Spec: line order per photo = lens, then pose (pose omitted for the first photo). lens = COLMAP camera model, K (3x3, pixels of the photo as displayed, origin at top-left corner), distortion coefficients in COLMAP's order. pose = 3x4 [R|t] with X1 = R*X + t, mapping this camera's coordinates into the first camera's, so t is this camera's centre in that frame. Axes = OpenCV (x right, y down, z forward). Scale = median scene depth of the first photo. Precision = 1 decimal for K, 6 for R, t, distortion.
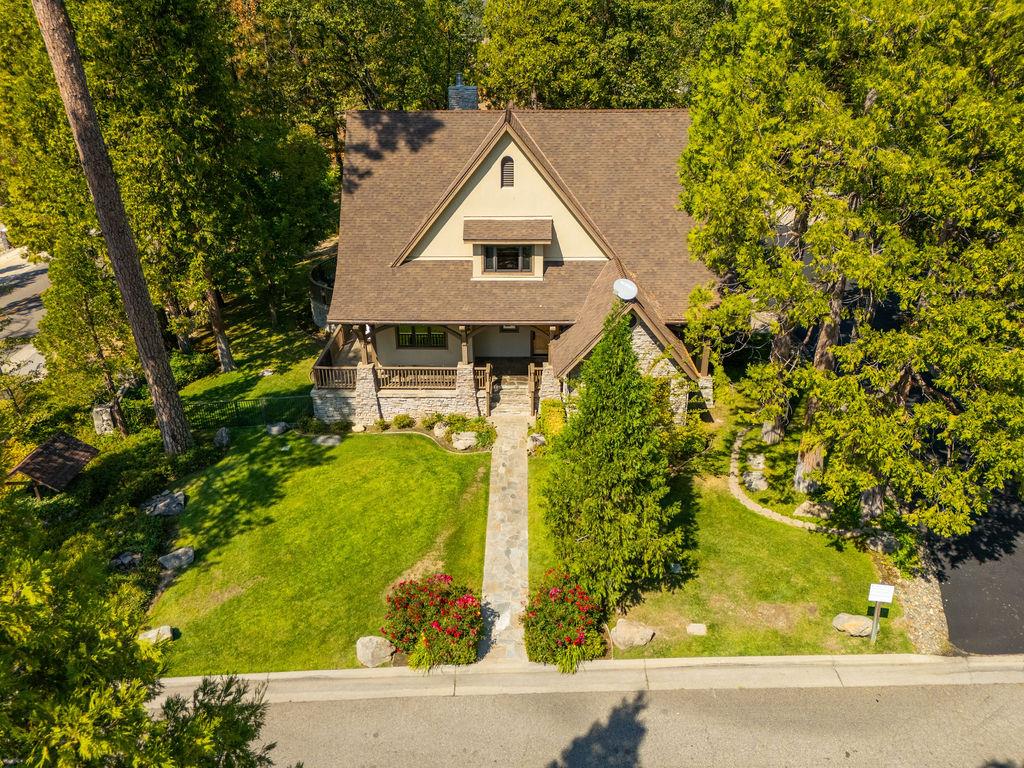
lens RADIAL K [[753.1, 0, 508.9], [0, 753.1, 385.9], [0, 0, 1]] dist [0.065195, -0.055280]
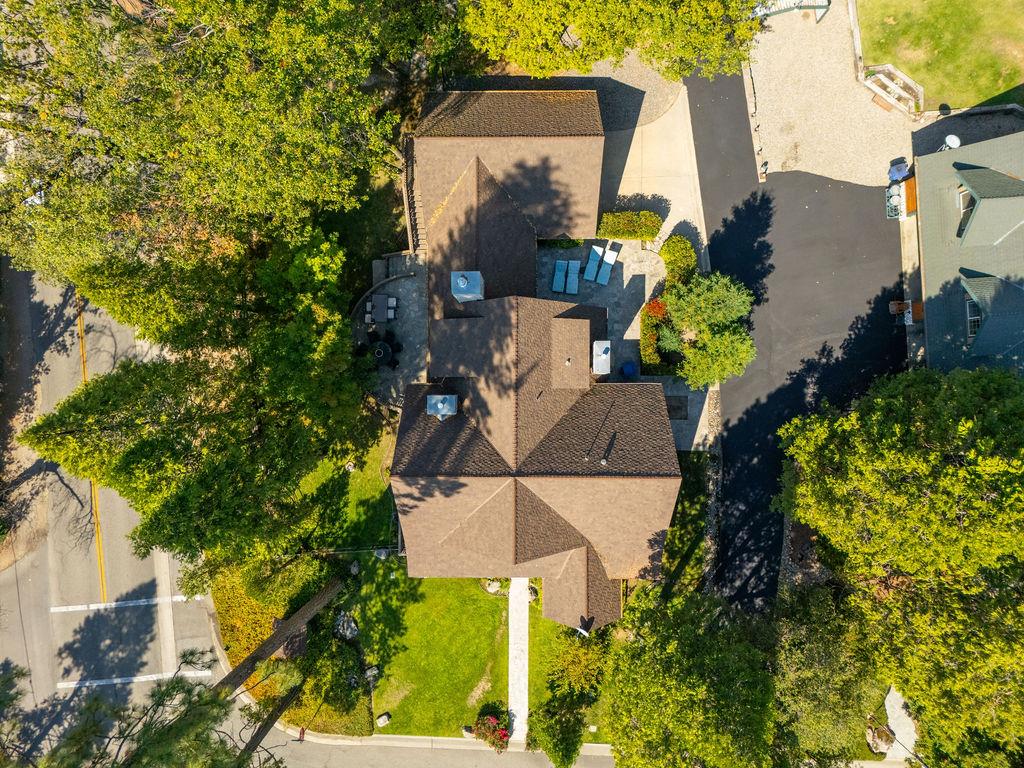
lens RADIAL K [[753.1, 0, 508.9], [0, 753.1, 385.9], [0, 0, 1]] dist [0.065195, -0.055280]
pose [[0.999850, -0.013141, -0.011324, 0.004129], [0.015885, 0.431295, 0.902071, -1.711862], [-0.006970, -0.902115, 0.431439, 0.629660]]
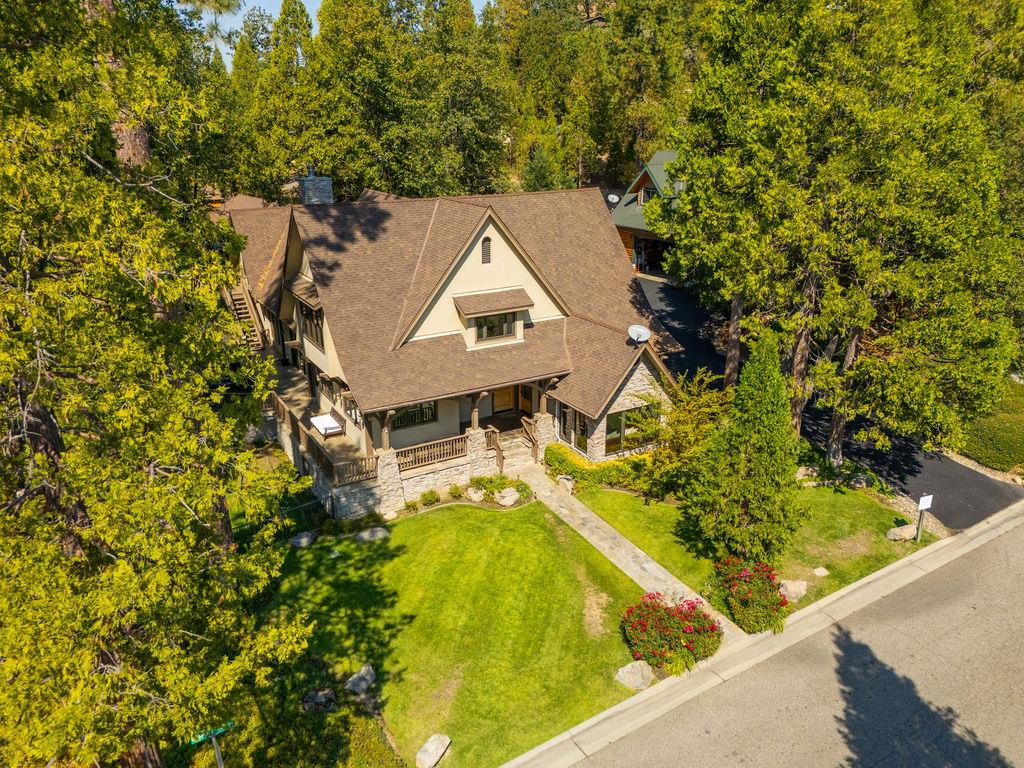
lens RADIAL K [[758.0, 0, 511.9], [0, 758.0, 378.0], [0, 0, 1]] dist [0.109860, -0.123371]
pose [[0.854898, -0.168315, 0.490734, -0.534172], [0.220336, 0.974156, -0.049721, -0.035242], [-0.469682, 0.150633, 0.869890, 0.036669]]
